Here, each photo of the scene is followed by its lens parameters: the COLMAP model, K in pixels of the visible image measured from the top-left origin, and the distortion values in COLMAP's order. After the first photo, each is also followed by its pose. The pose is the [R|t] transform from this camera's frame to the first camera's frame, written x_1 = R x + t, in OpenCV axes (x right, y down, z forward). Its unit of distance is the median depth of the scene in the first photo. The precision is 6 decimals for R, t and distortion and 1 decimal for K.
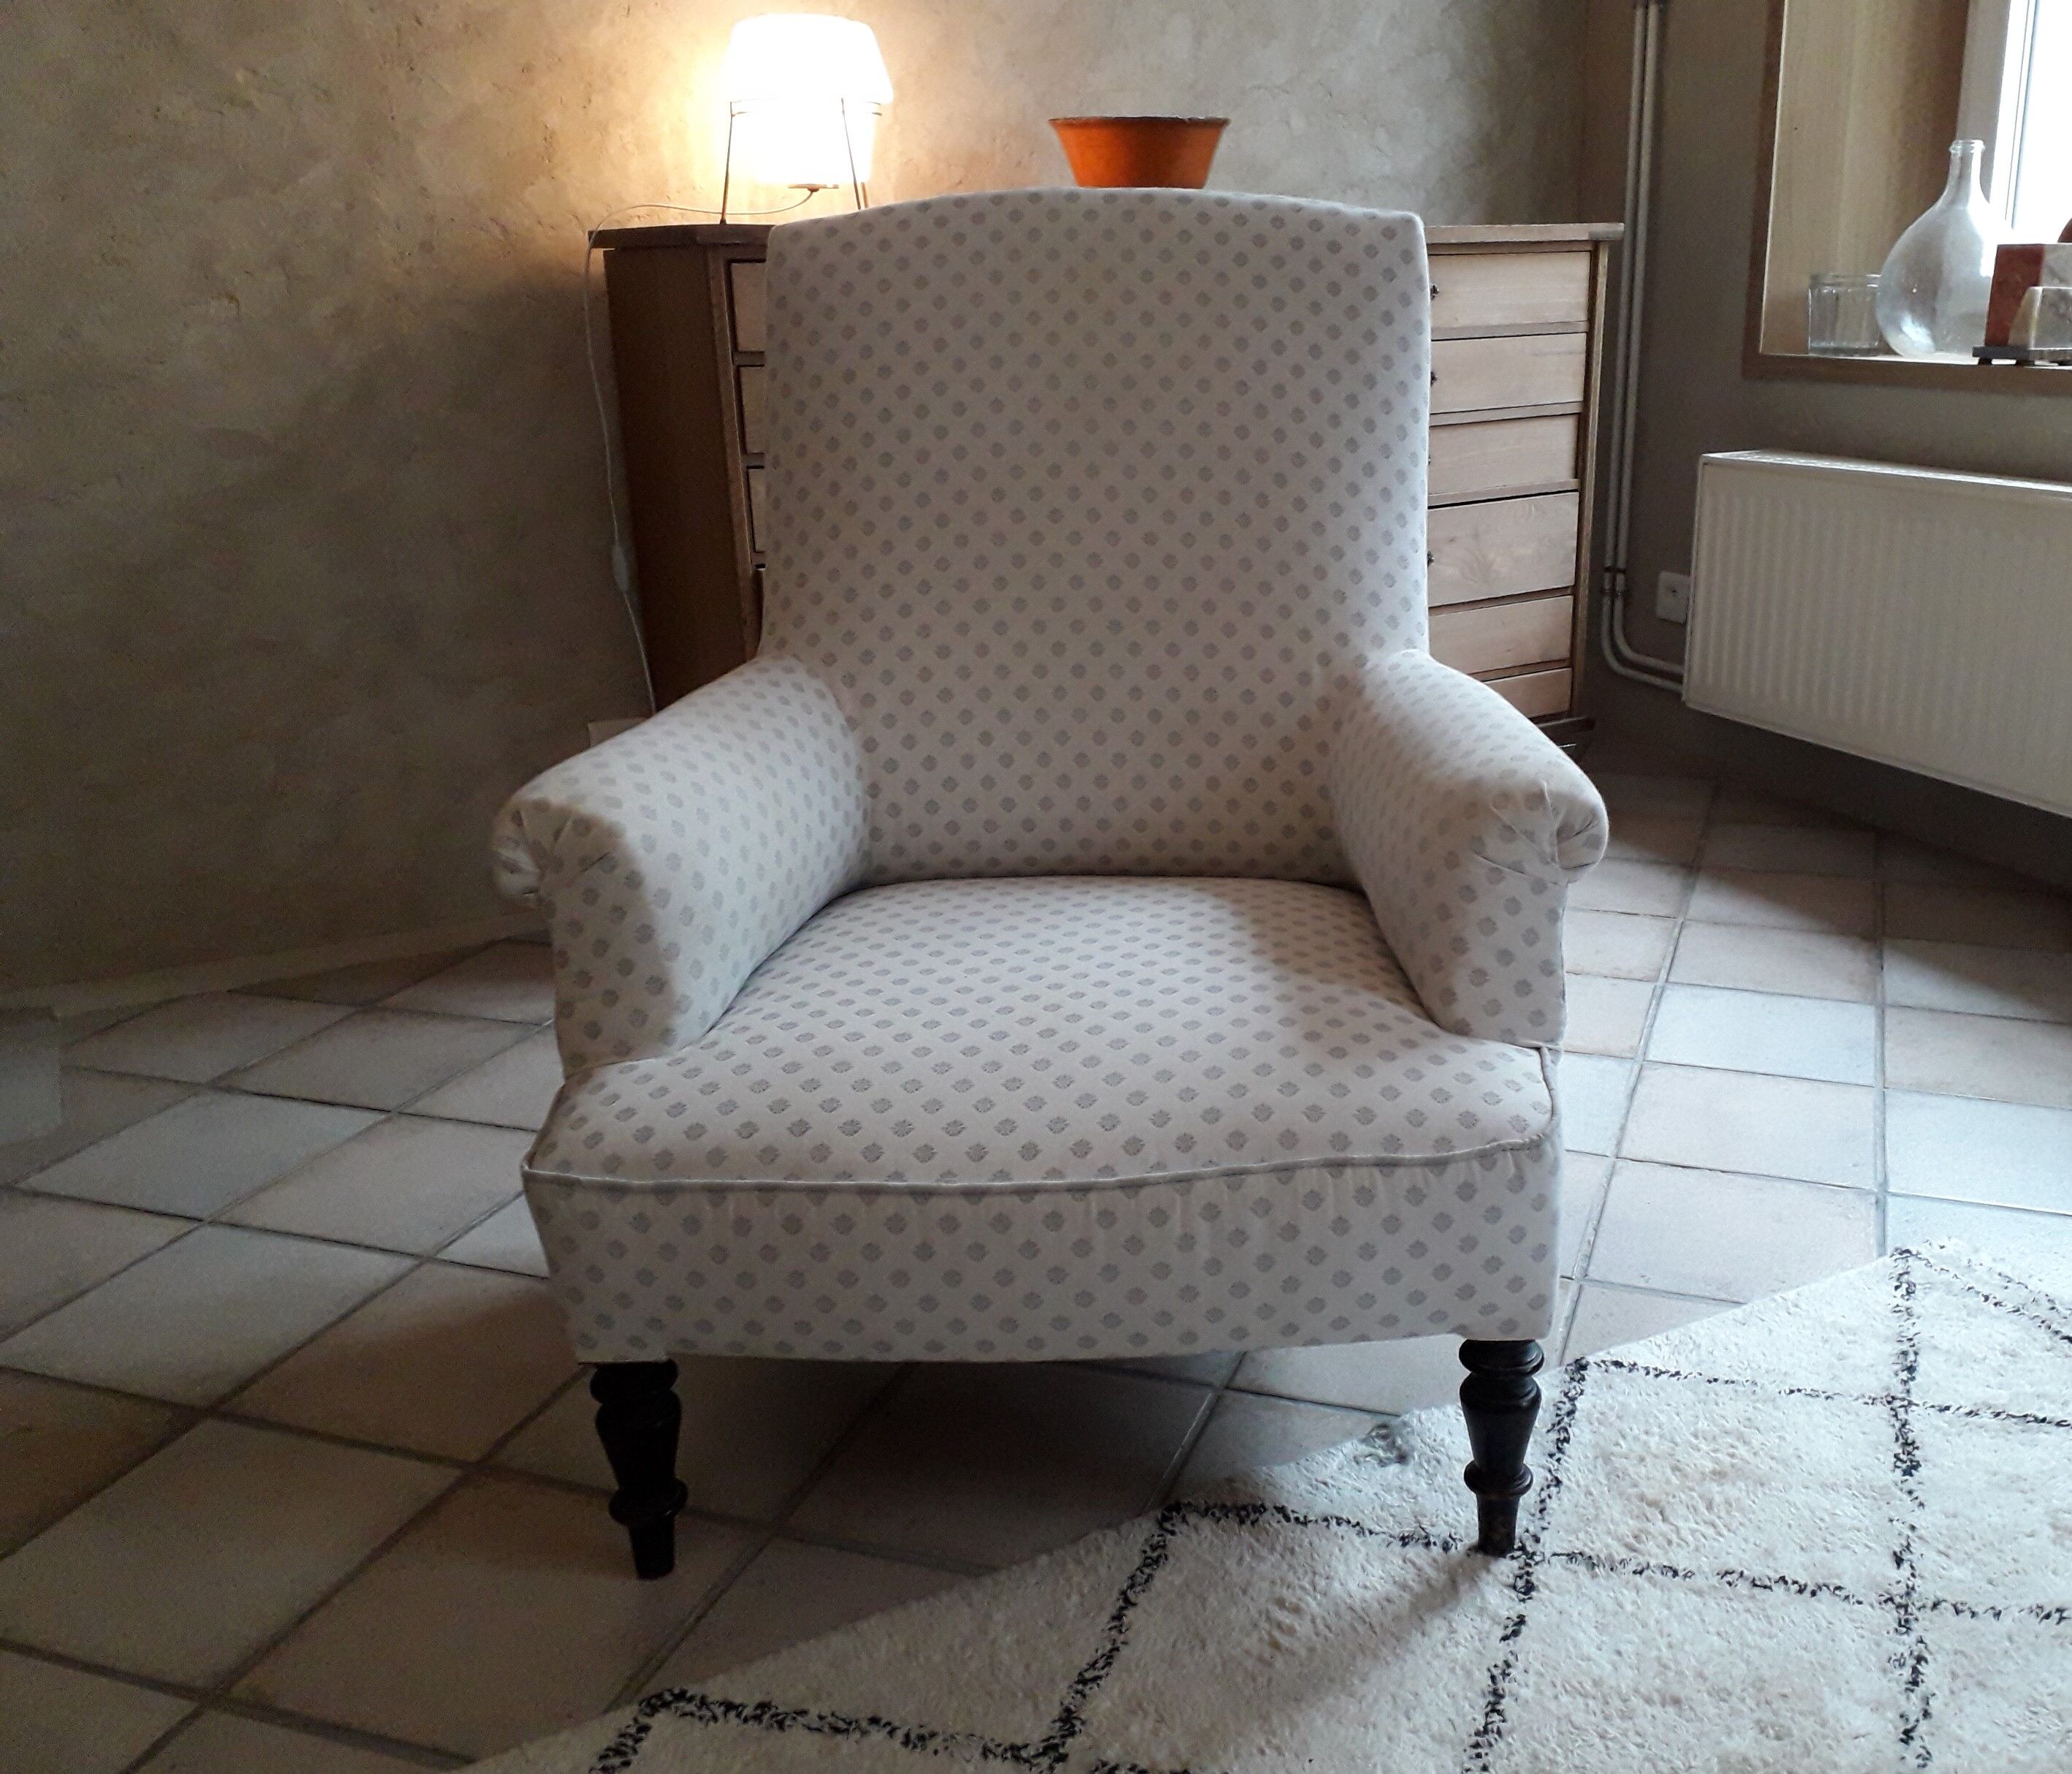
lens RADIAL K [[1868.6, 0, 1161.6], [0, 1868.6, 882.3], [0, 0, 1]] dist [0.014184, 0.002210]
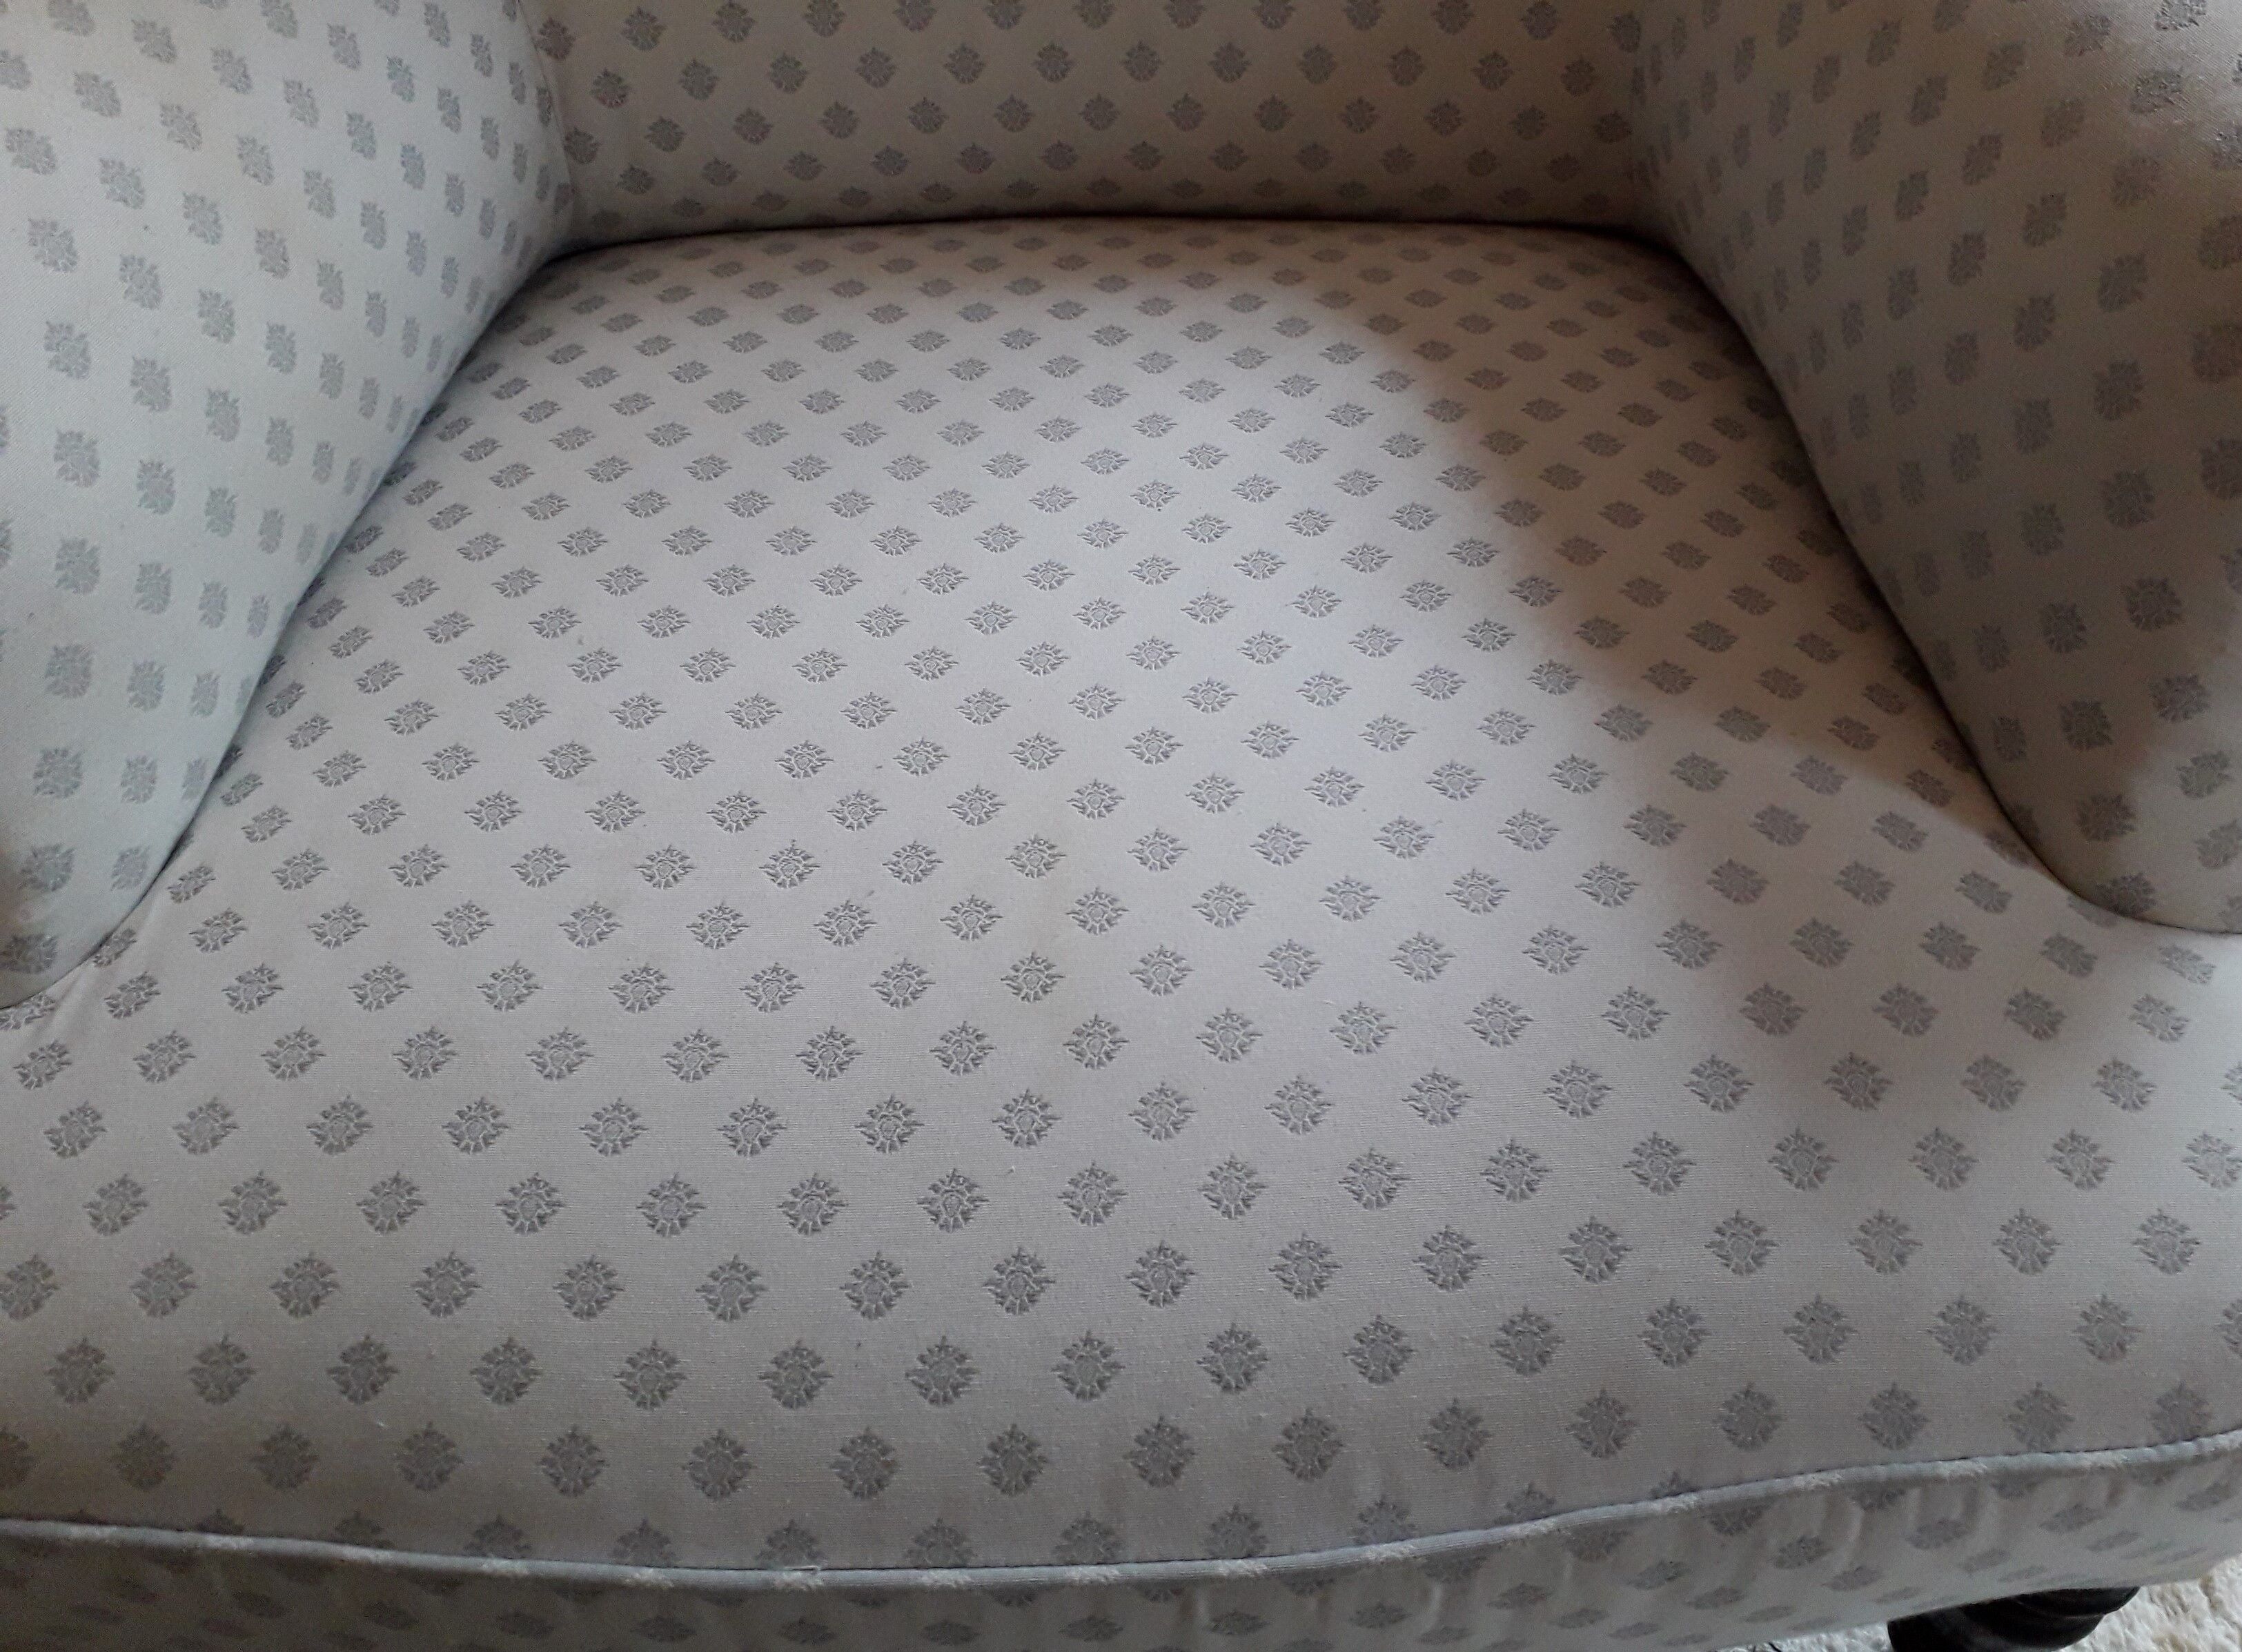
lens RADIAL K [[1813.6, 0, 1121.0], [0, 1813.6, 826.0], [0, 0, 1]] dist [0.056042, -0.089696]
pose [[0.999436, -0.030172, 0.014747, -0.046798], [0.019042, 0.870844, 0.491191, -0.117495], [-0.027662, -0.490633, 0.870927, 0.680382]]
